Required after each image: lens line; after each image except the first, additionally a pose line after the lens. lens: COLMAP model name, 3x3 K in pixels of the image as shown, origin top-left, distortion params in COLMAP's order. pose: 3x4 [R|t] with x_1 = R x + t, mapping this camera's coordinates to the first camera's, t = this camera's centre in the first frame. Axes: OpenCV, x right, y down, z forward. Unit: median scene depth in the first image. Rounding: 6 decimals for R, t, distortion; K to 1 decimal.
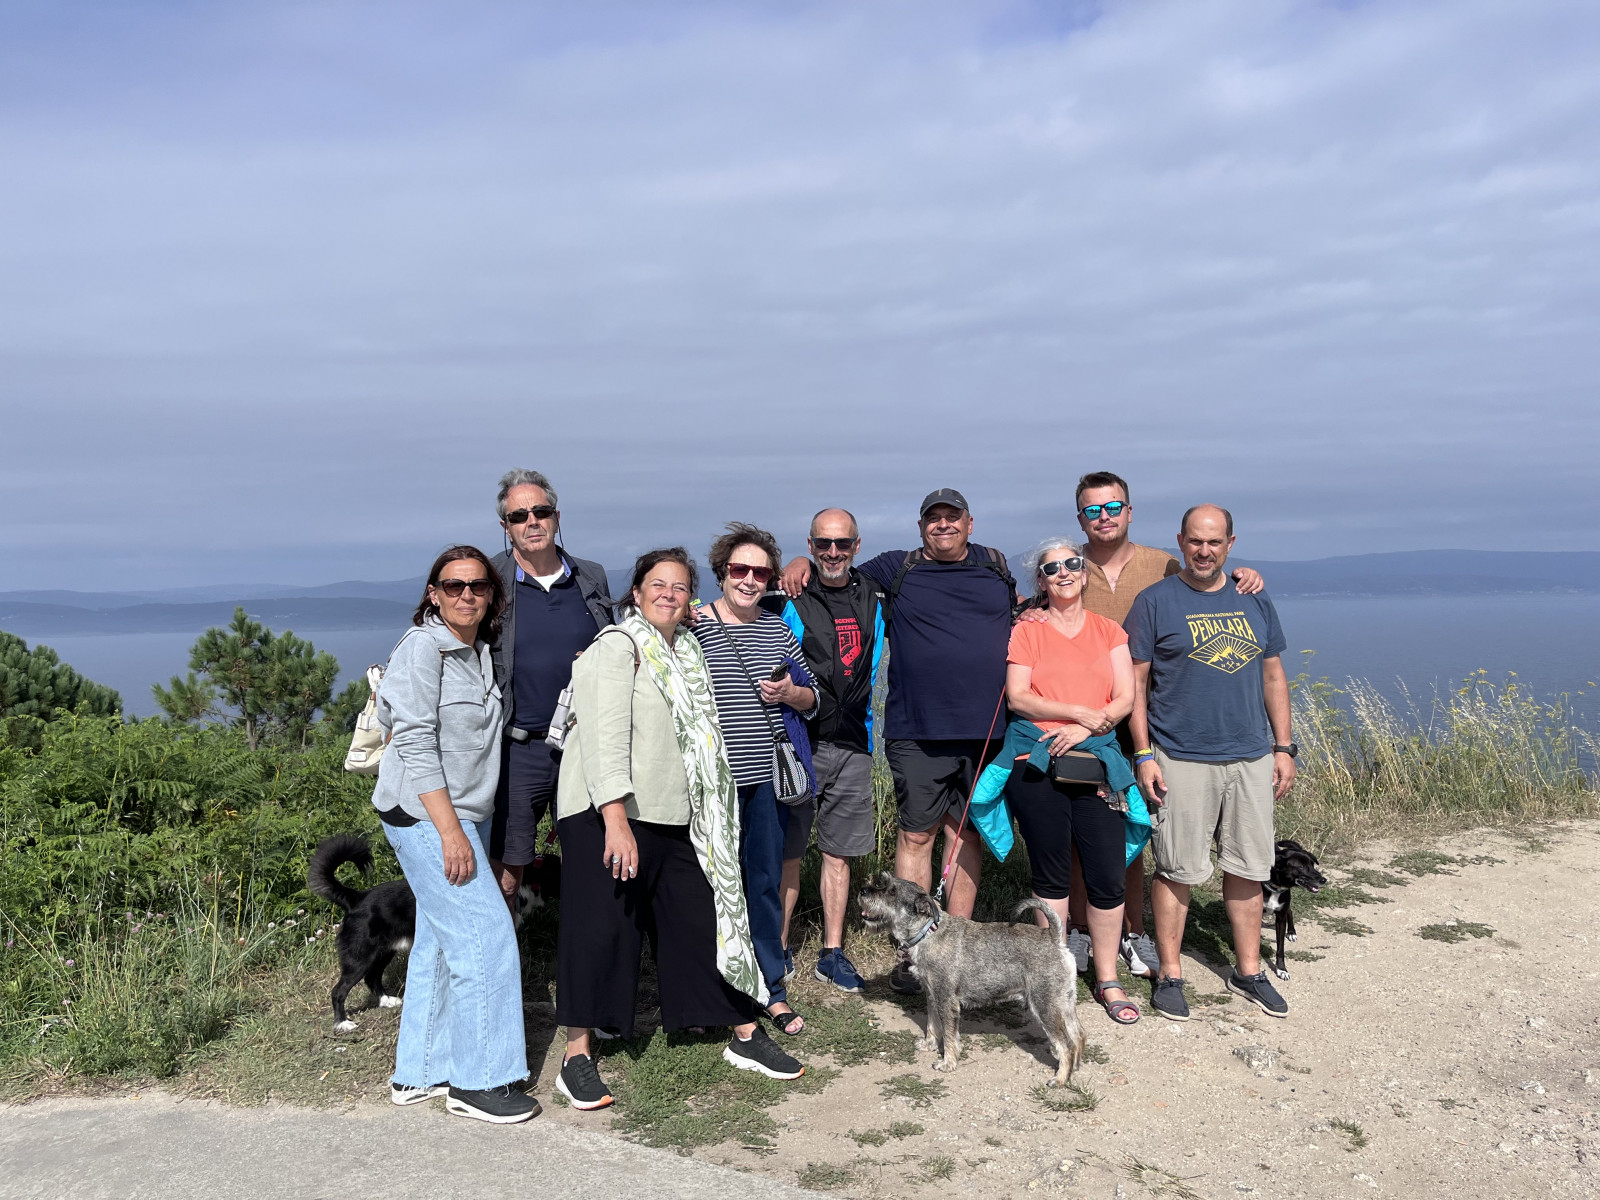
lens RADIAL K [[1215.8, 0, 799.6], [0, 1215.8, 623.8], [0, 0, 1]] dist [-0.006612, -0.004042]
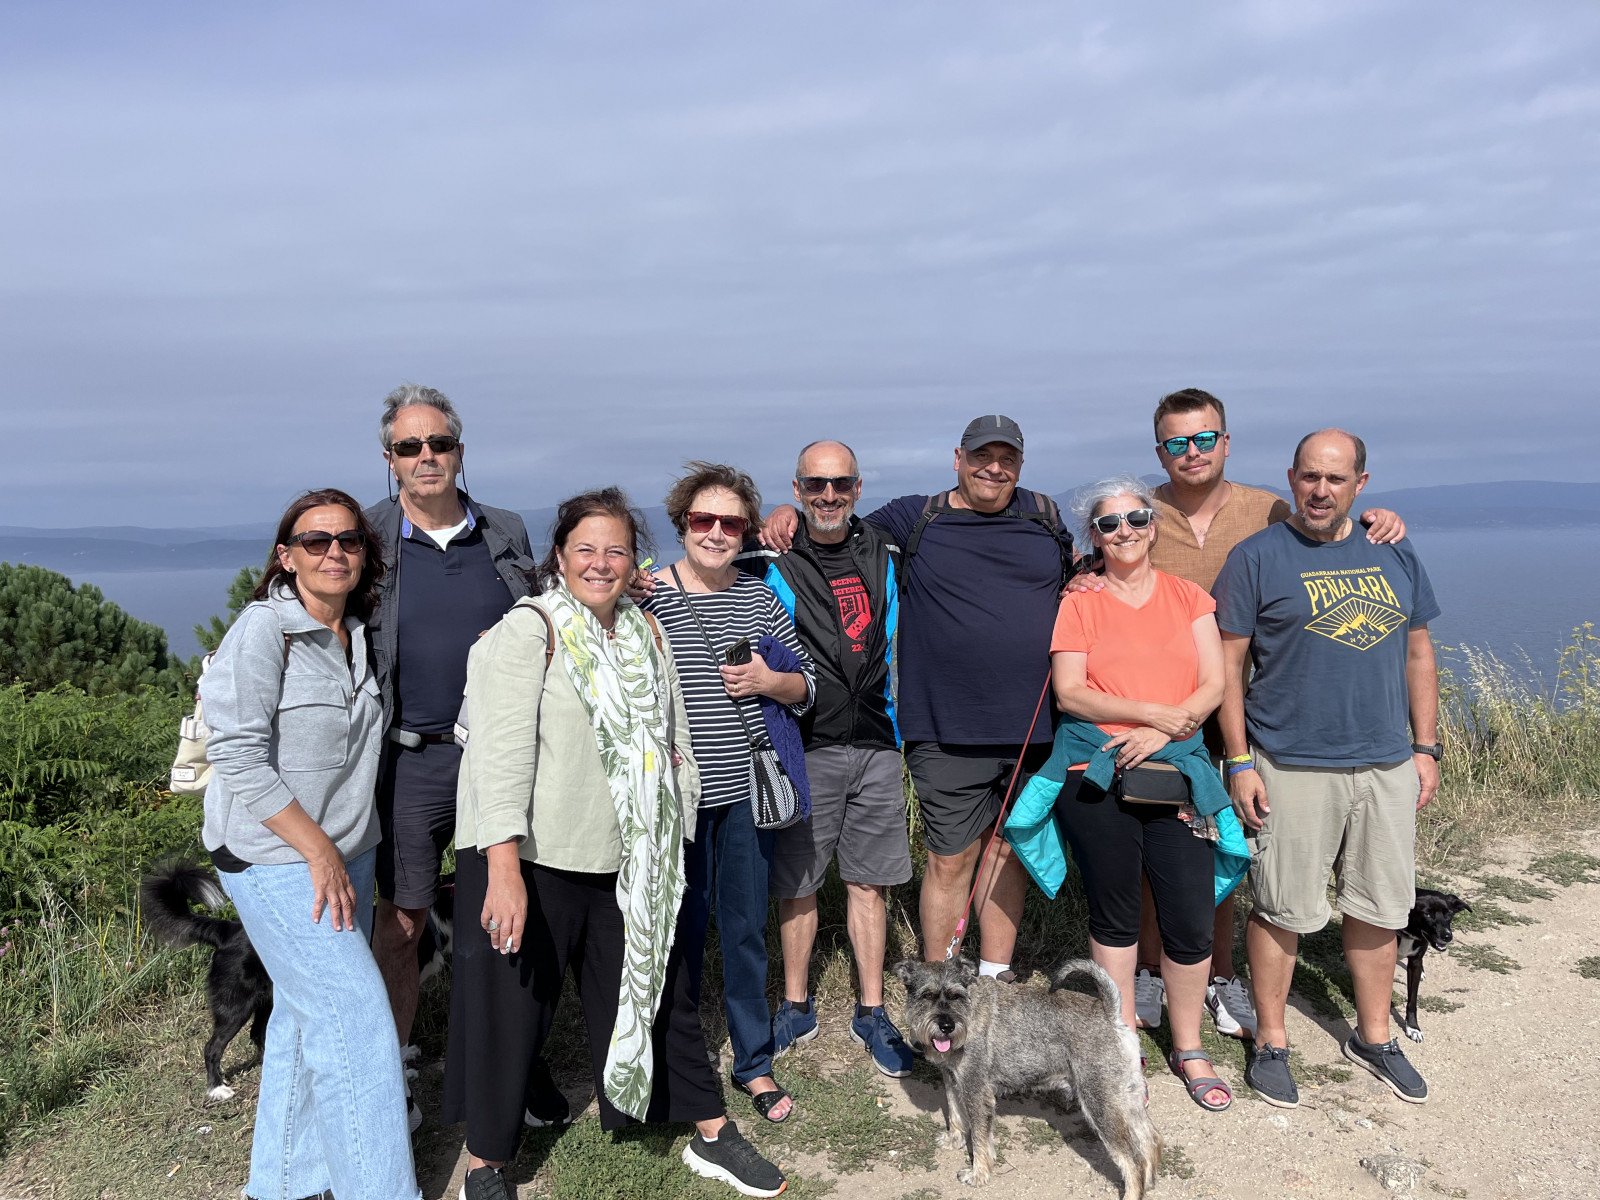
lens RADIAL K [[1217.6, 0, 807.1], [0, 1217.6, 595.8], [0, 0, 1]] dist [0.091092, -0.143148]
pose [[0.999332, 0.000736, -0.036549, 0.041519], [0.000301, 0.999598, 0.028364, -0.017930], [0.036555, -0.028356, 0.998929, 0.227313]]
